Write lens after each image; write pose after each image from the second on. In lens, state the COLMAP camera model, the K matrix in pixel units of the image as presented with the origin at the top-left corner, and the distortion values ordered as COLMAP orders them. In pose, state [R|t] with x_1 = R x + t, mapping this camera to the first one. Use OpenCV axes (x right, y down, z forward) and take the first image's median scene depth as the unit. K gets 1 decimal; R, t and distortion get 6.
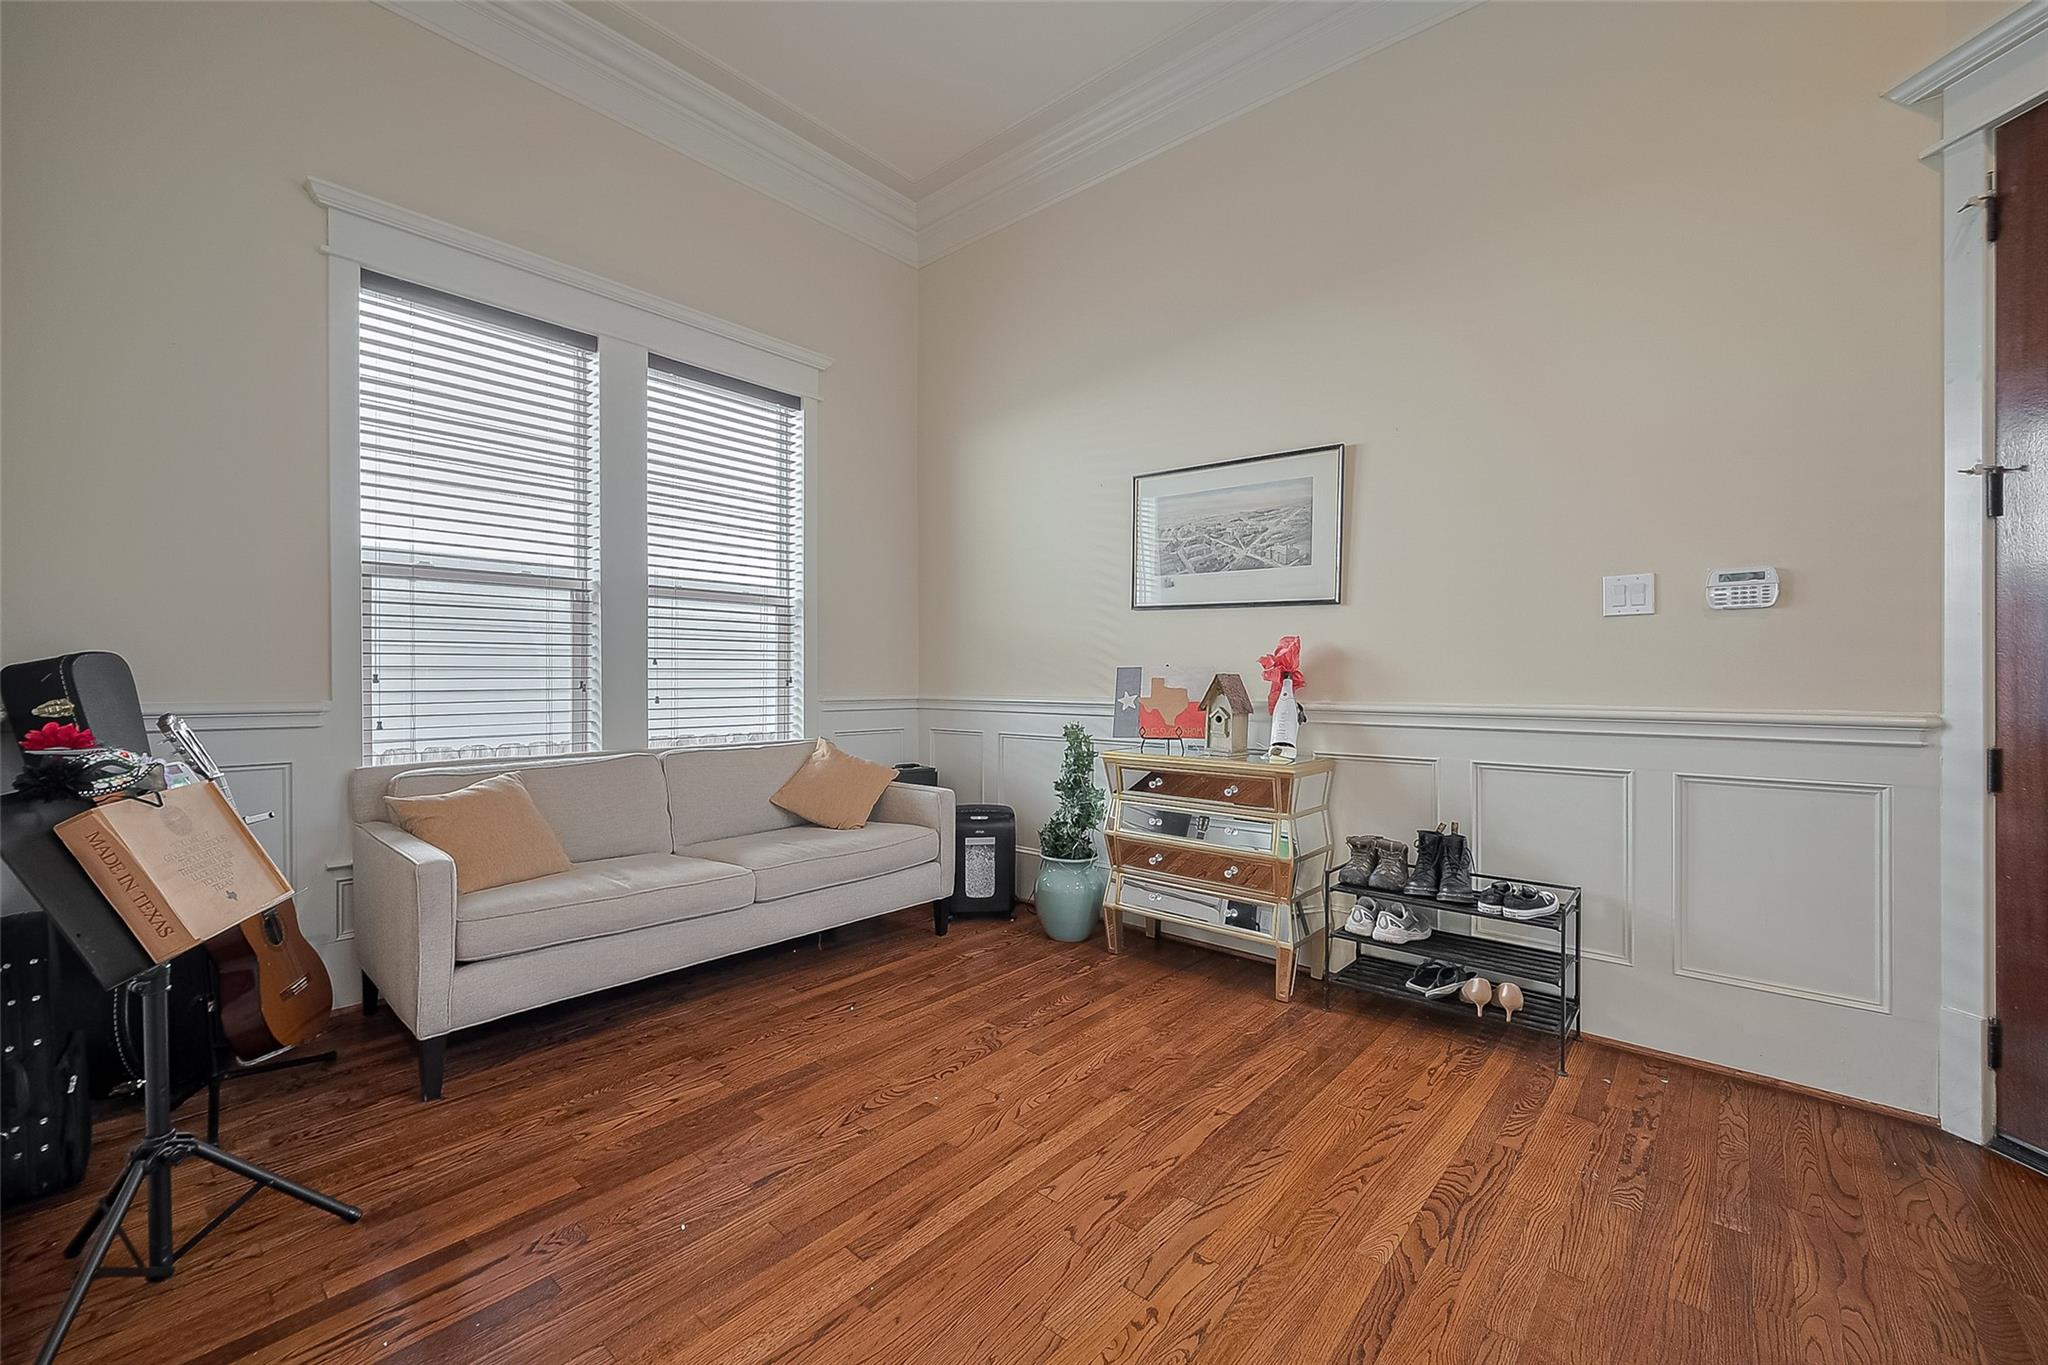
lens RADIAL K [[813.0, 0, 1026.9], [0, 813.0, 683.7], [0, 0, 1]] dist [-0.000276, 0.000491]
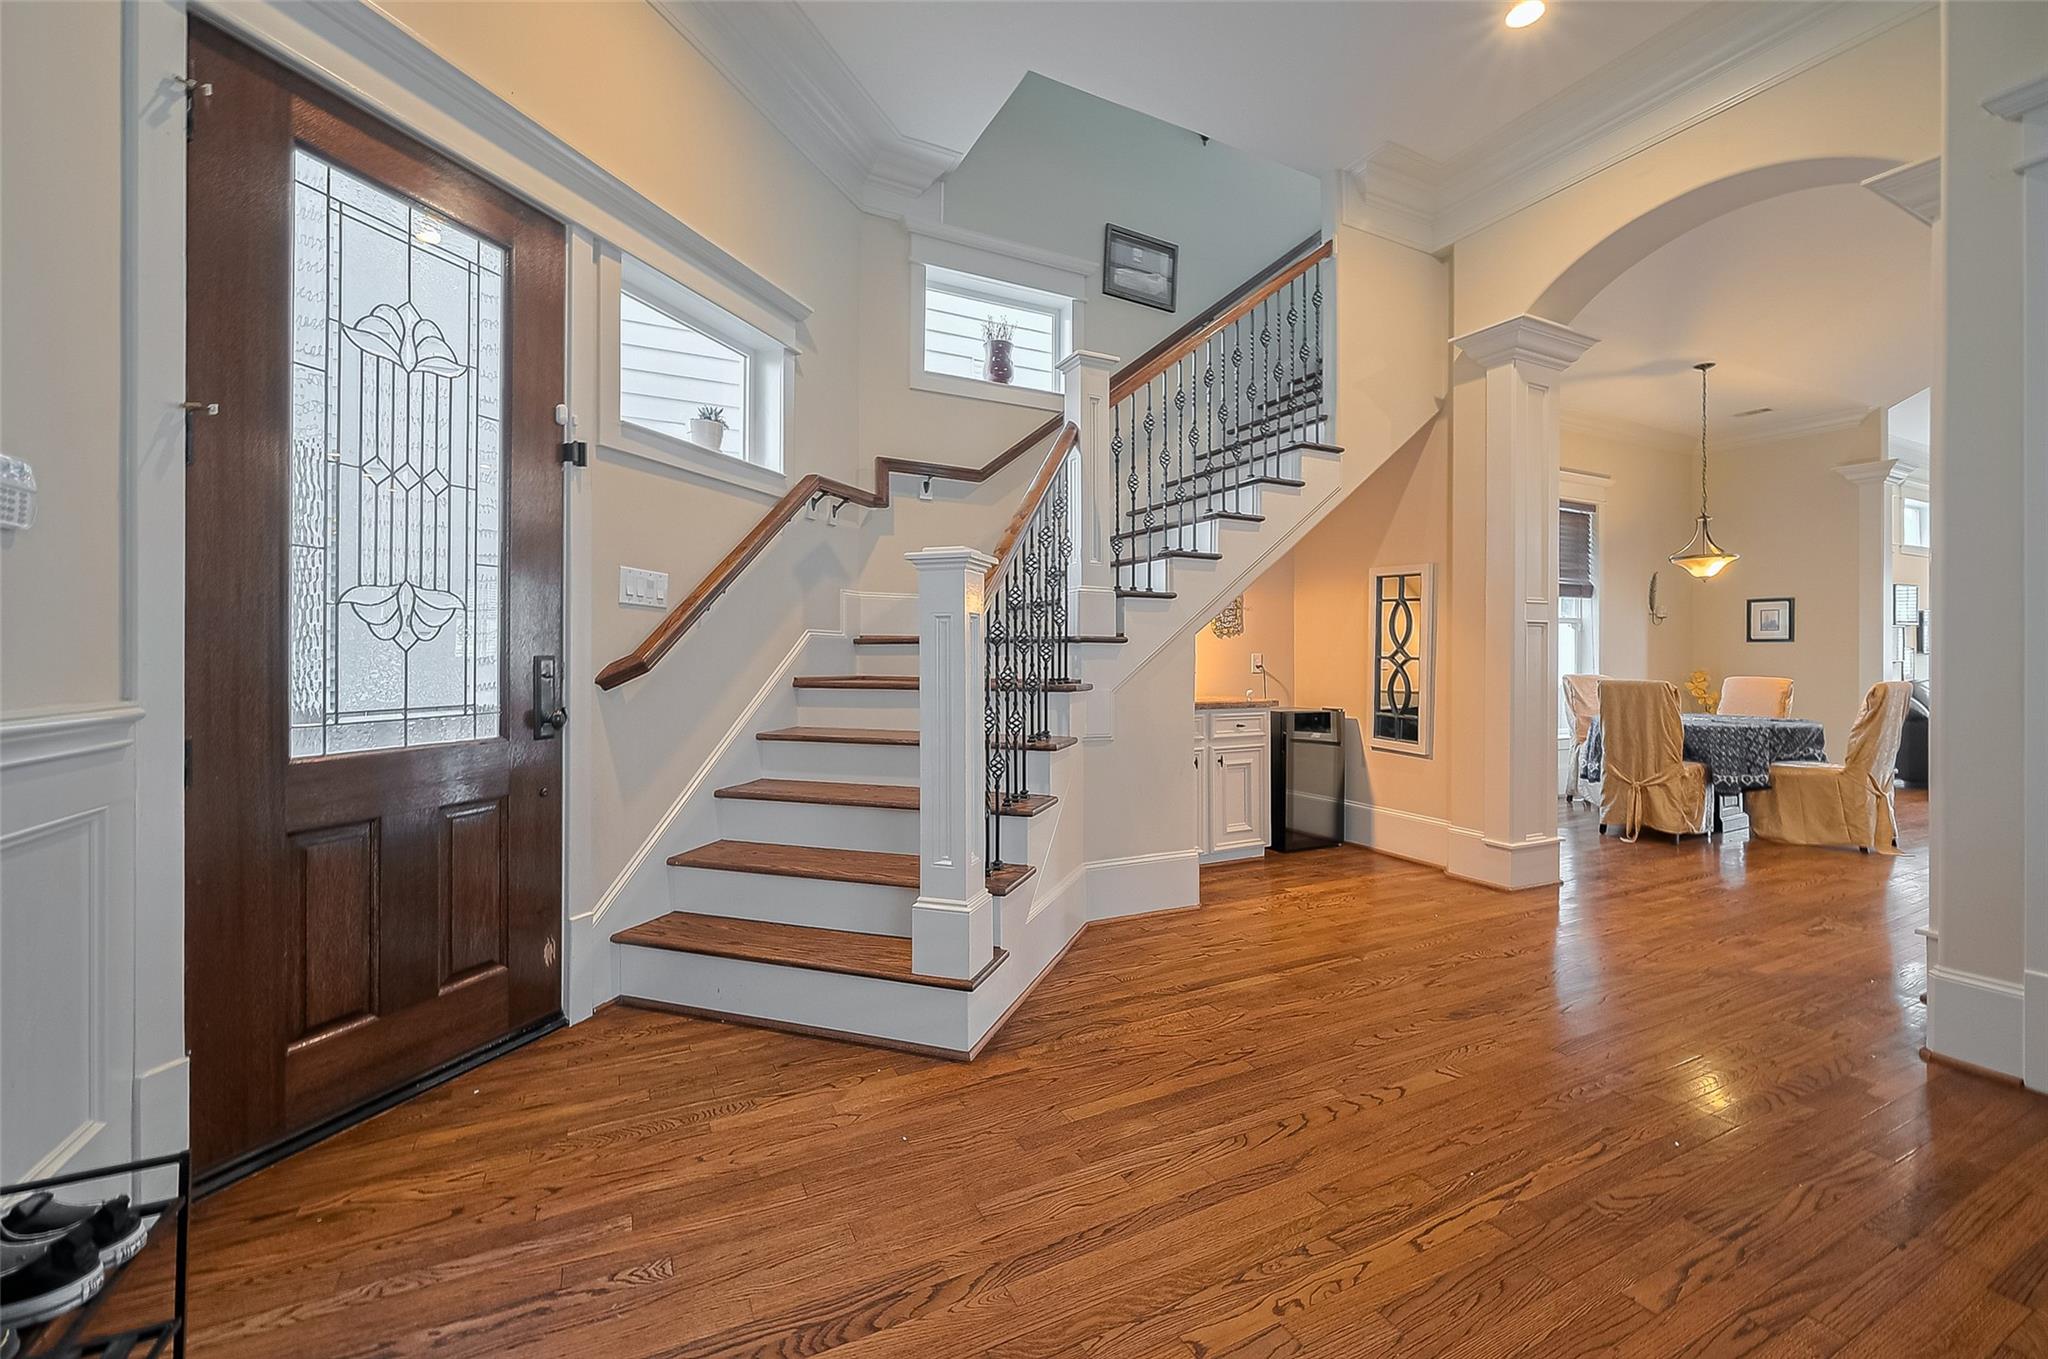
lens RADIAL K [[819.8, 0, 1031.5], [0, 819.8, 661.9], [0, 0, 1]] dist [-0.008503, -0.000091]
pose [[-0.925661, -0.001767, 0.378350, 0.058259], [-0.001241, 0.999998, 0.001633, -0.004256], [-0.378352, 0.001042, -0.925661, 1.930163]]
